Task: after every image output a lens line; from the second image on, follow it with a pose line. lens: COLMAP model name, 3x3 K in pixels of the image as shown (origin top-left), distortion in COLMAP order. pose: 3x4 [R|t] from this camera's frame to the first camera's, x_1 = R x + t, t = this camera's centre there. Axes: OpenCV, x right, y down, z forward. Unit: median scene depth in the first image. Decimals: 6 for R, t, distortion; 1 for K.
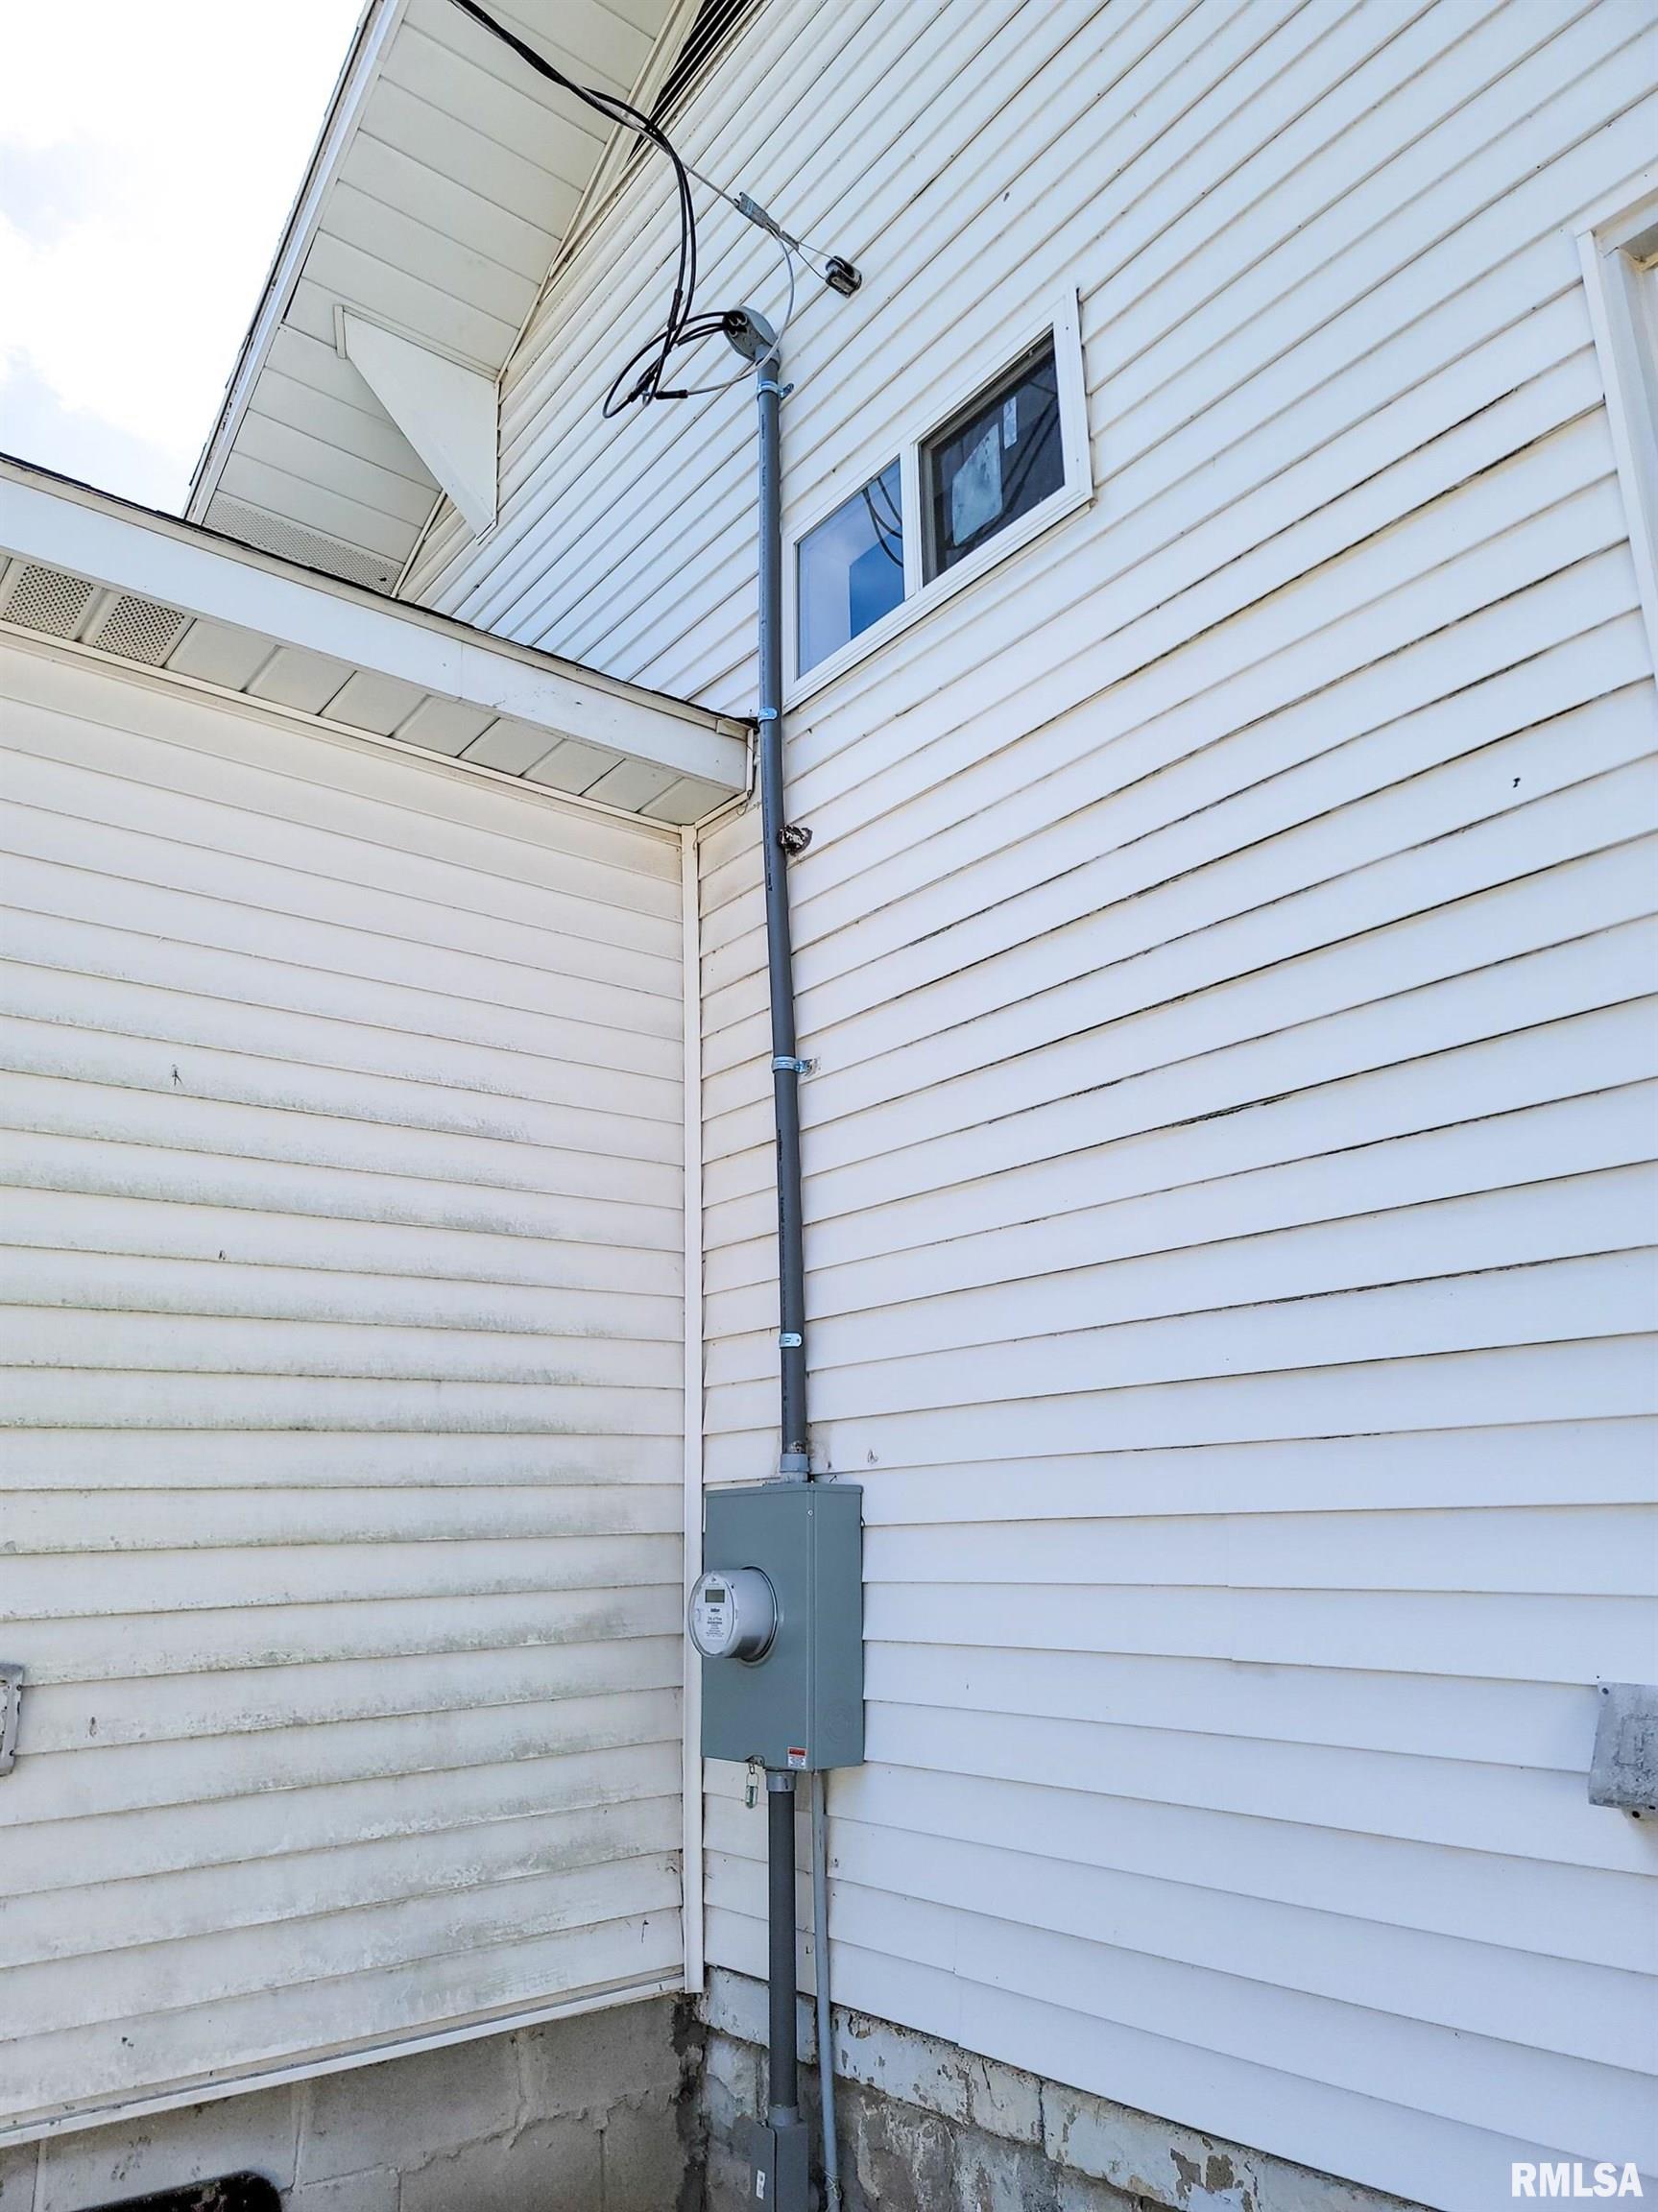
lens RADIAL K [[1540.7, 0, 819.7], [0, 1540.7, 1105.7], [0, 0, 1]] dist [0.083265, -0.063742]
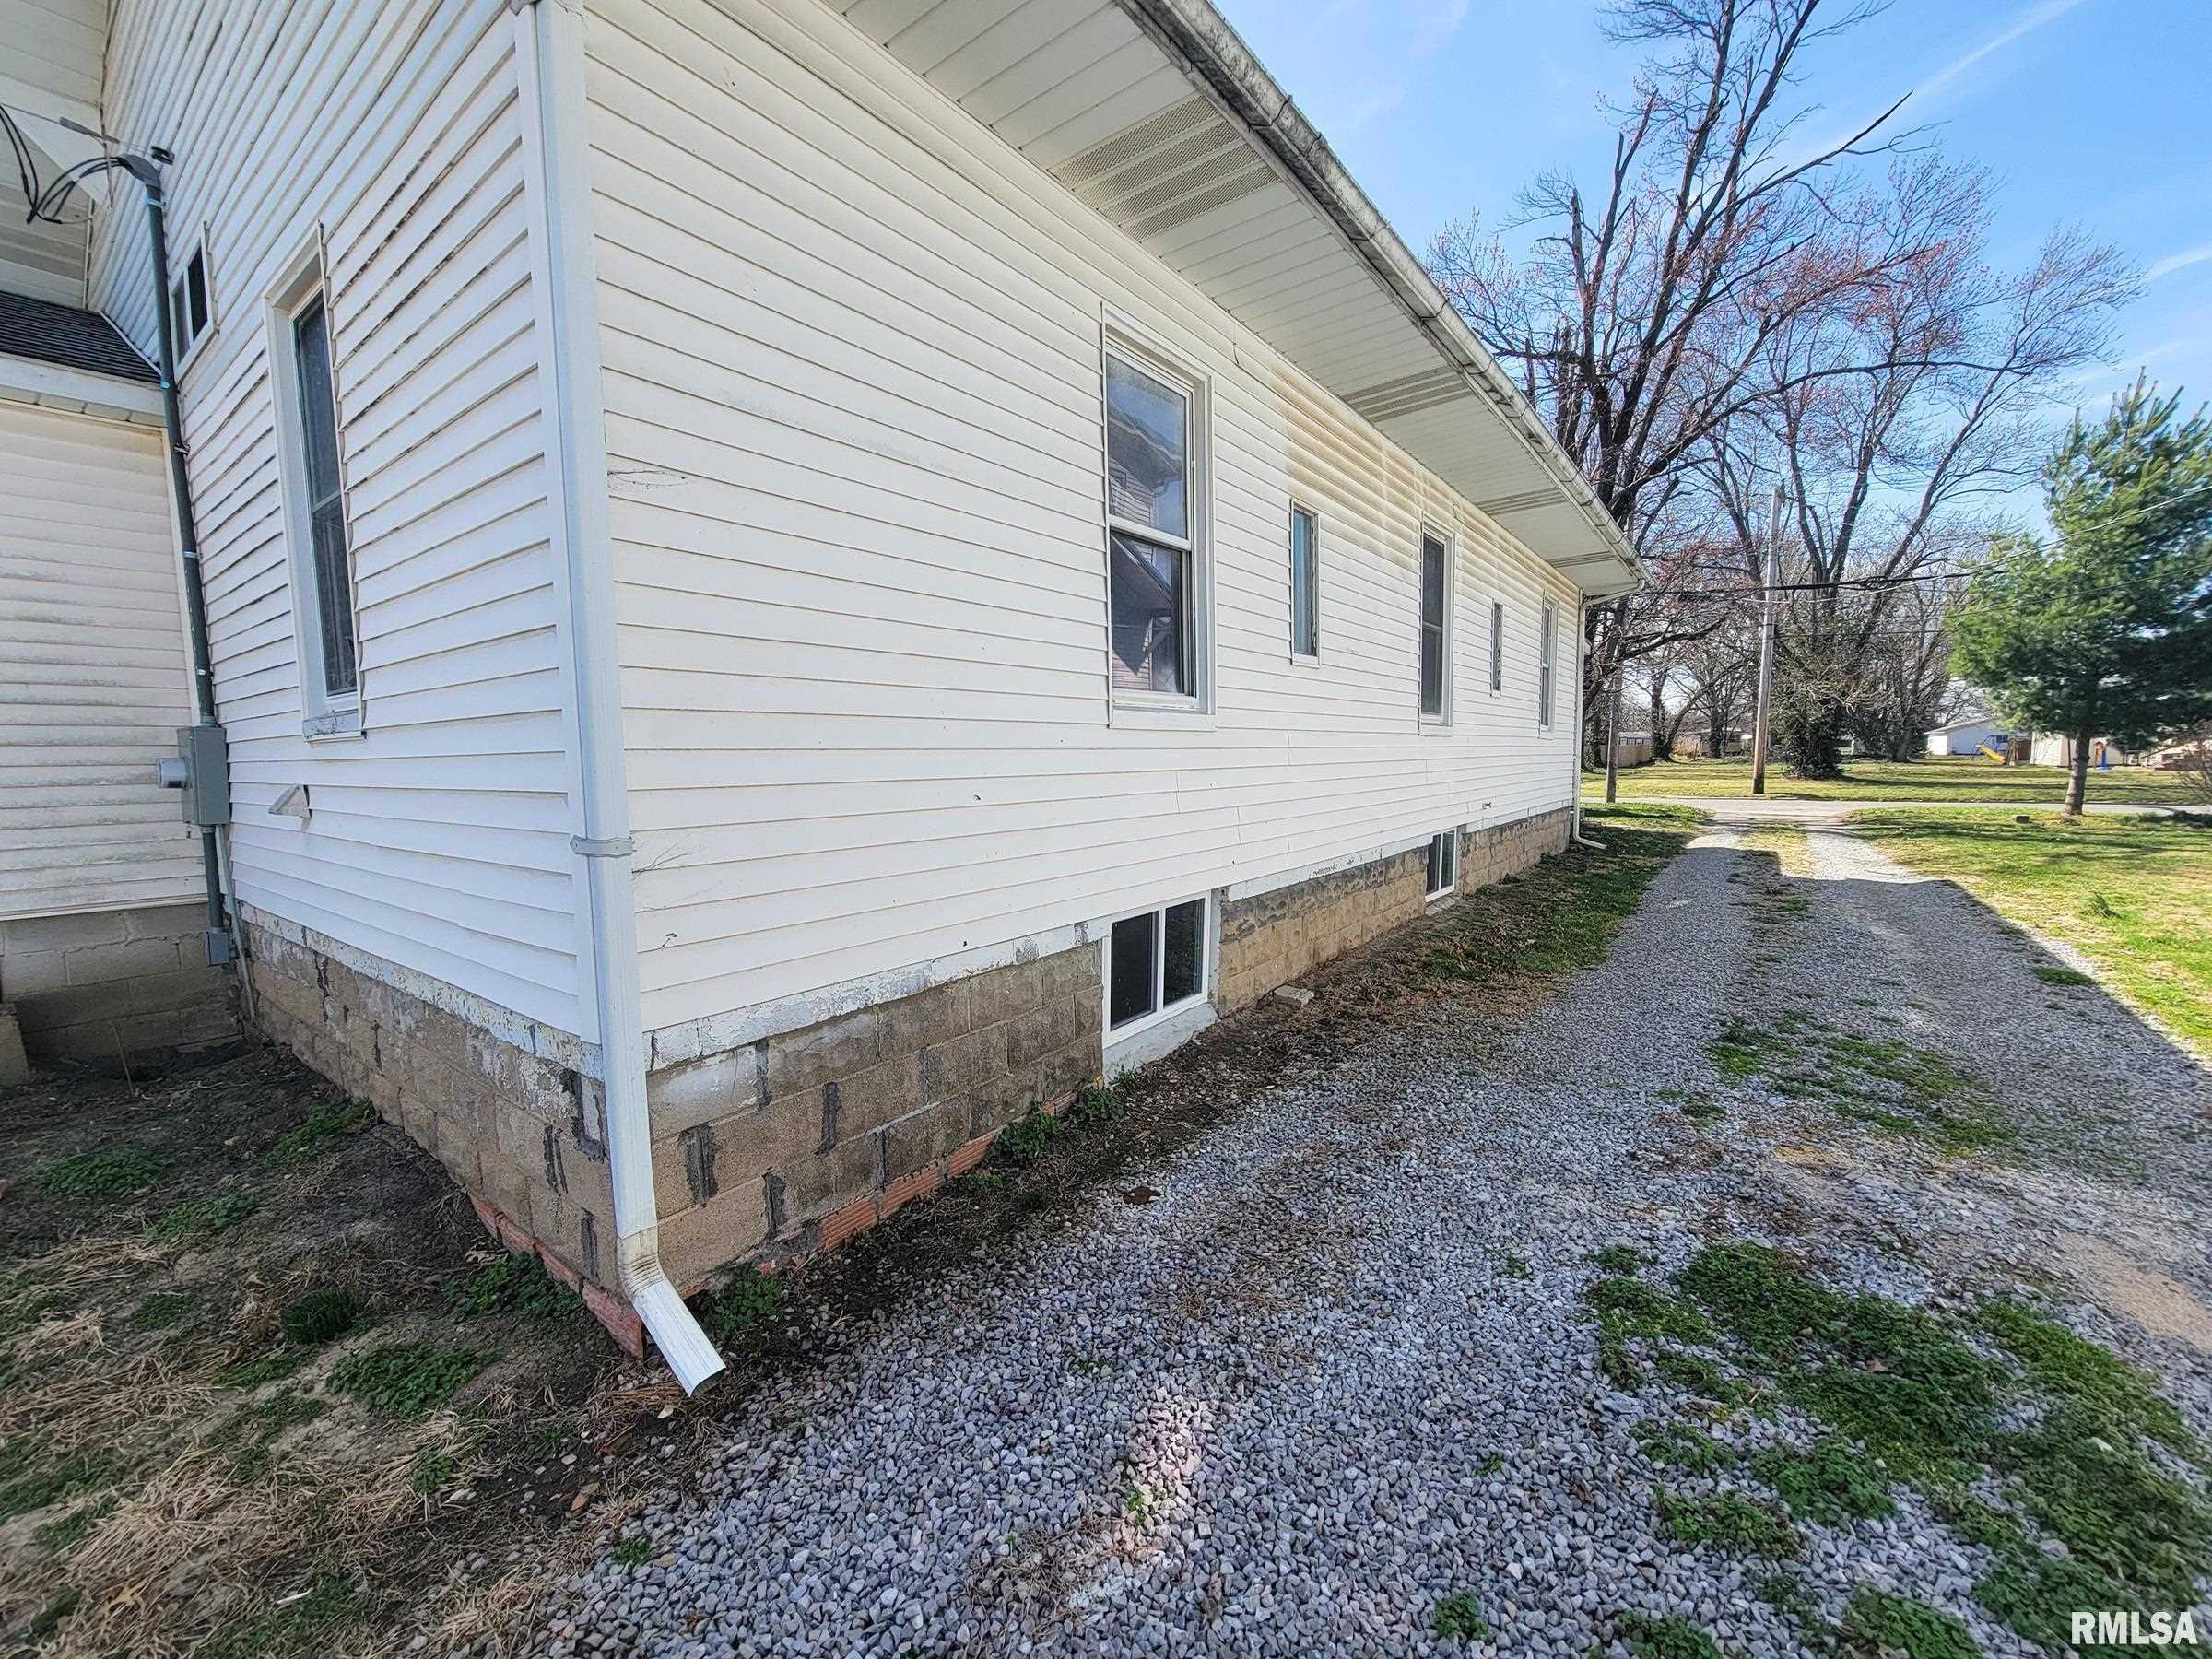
lens RADIAL K [[909.8, 0, 1102.0], [0, 909.8, 845.3], [0, 0, 1]] dist [-0.003397, 0.001113]
pose [[0.968171, -0.016602, 0.249737, 1.059122], [-0.072010, 0.937132, 0.341464, -0.200179], [-0.239705, -0.348579, 0.906109, -0.821474]]
